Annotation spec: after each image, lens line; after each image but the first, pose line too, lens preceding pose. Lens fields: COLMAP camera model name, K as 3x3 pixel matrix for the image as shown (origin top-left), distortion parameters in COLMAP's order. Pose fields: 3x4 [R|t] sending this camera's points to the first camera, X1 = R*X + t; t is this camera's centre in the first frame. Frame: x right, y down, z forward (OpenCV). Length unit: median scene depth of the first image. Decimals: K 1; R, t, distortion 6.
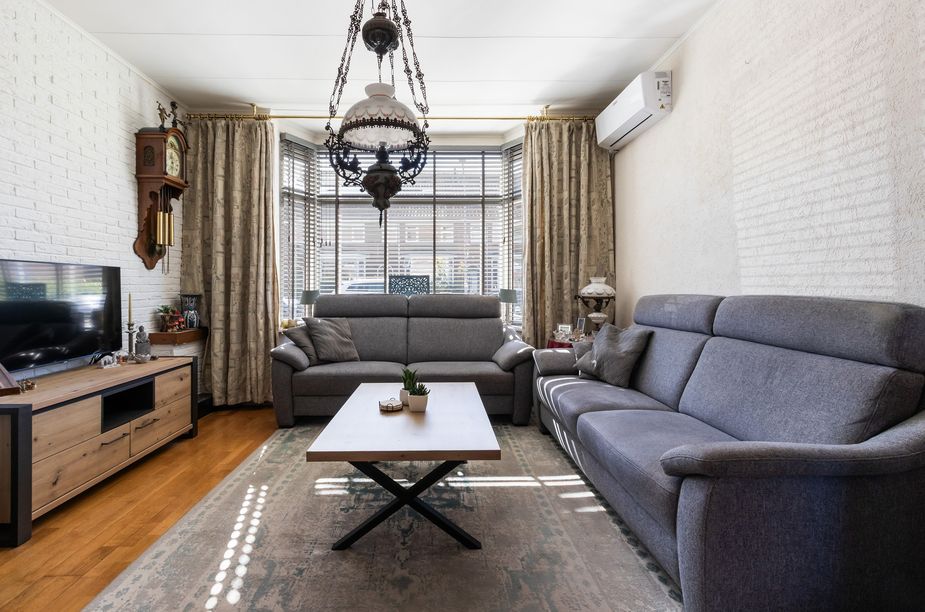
lens RADIAL K [[427.2, 0, 434.3], [0, 427.2, 298.3], [0, 0, 1]] dist [0.001239, -0.000236]
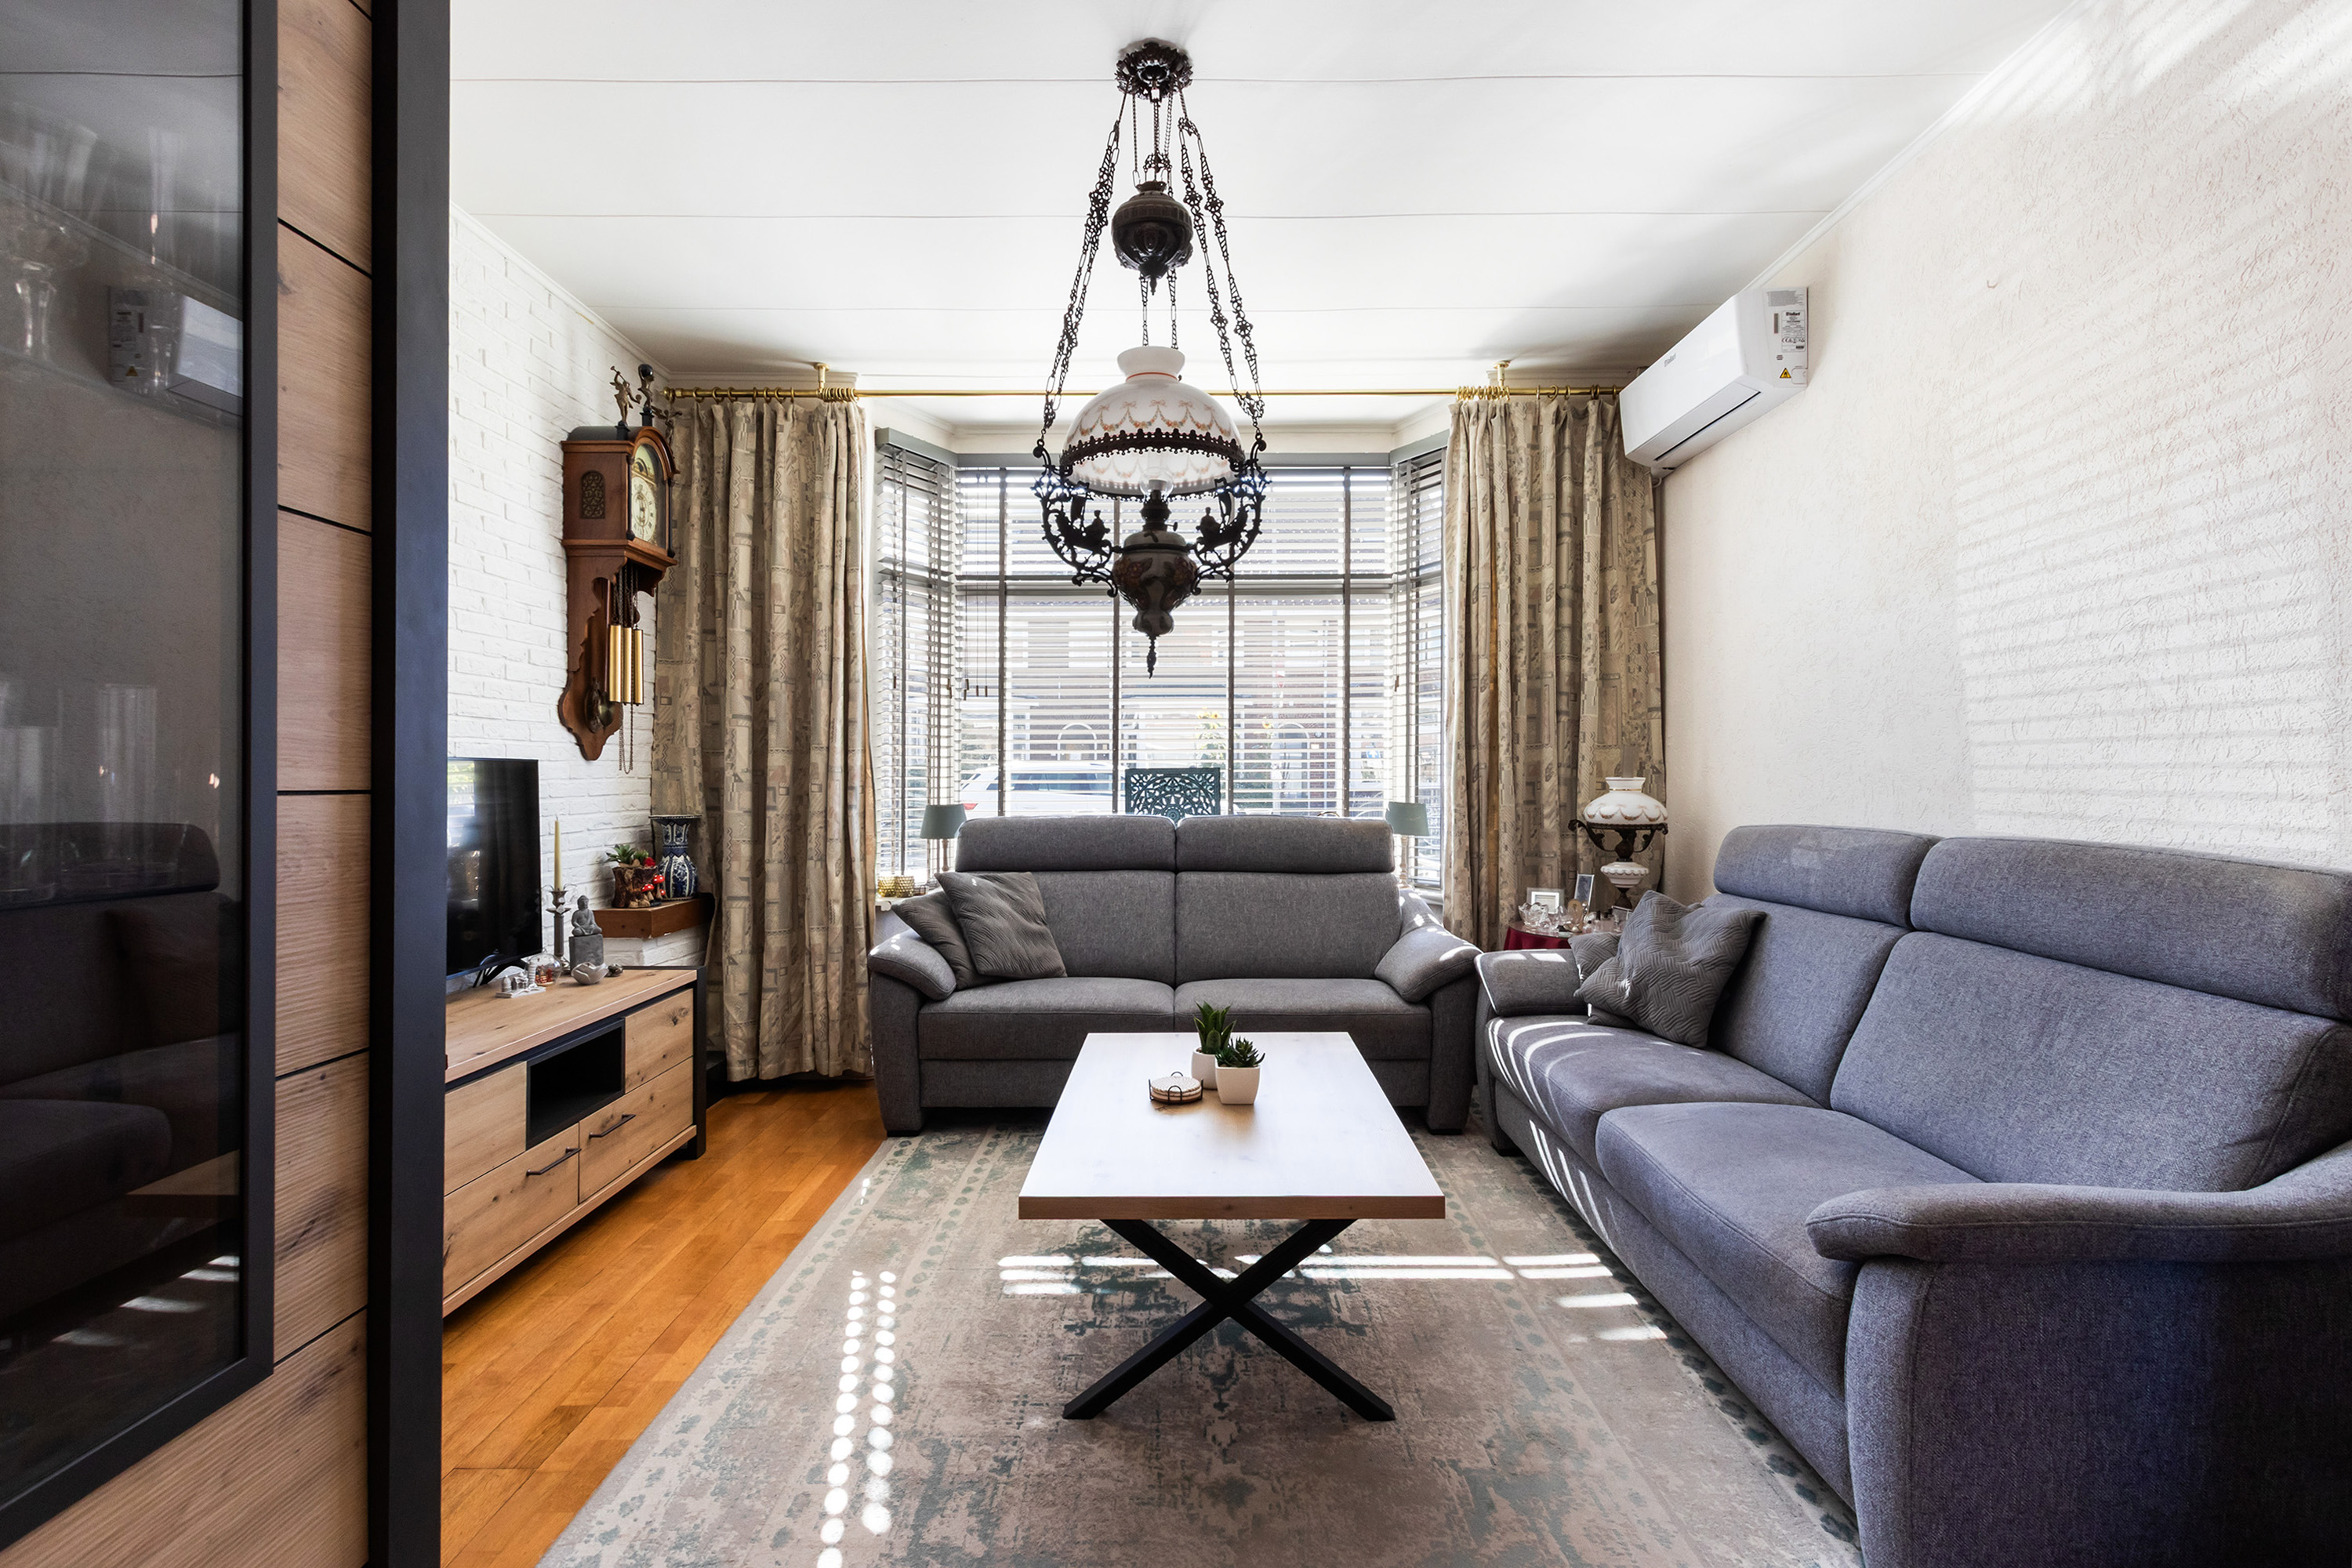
lens RADIAL K [[1113.0, 0, 1152.5], [0, 1113.0, 778.8], [0, 0, 1]] dist [0.002779, -0.000631]
pose [[0.999944, 0.010125, 0.003040, -0.121905], [-0.010106, 0.999930, -0.006170, -0.053749], [-0.003102, 0.006139, 0.999976, -0.124912]]
